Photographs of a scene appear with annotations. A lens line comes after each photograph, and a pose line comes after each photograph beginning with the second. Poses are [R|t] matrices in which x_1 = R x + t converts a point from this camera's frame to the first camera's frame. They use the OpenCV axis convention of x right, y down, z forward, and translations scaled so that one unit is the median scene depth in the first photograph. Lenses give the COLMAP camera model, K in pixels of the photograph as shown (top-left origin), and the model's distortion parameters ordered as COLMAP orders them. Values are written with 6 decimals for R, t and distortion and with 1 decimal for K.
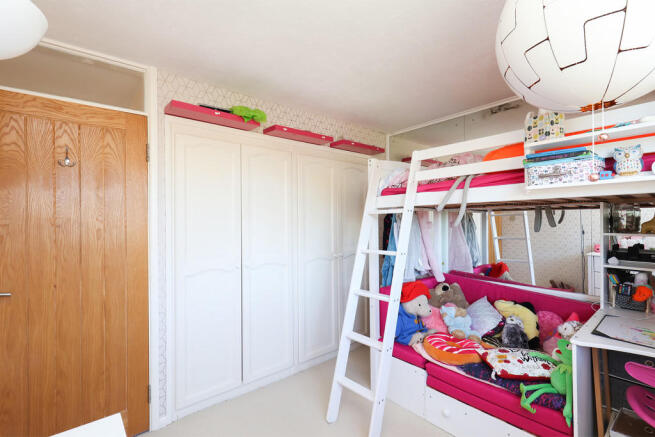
lens RADIAL K [[300.6, 0, 323.9], [0, 300.6, 218.2], [0, 0, 1]] dist [0.002219, 0.000046]
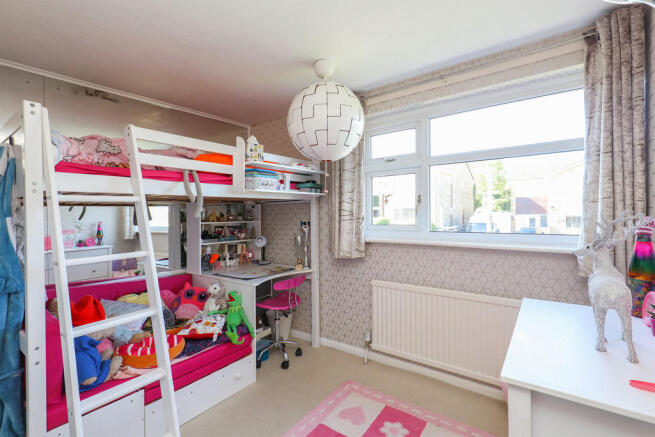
lens RADIAL K [[300.6, 0, 323.6], [0, 300.6, 215.2], [0, 0, 1]] dist [0.002219, 0.000046]
pose [[-0.240027, 0.010557, 0.970709, -0.712344], [0.010379, 0.999912, -0.008308, 0.034927], [-0.970711, 0.008081, -0.240115, 0.829234]]
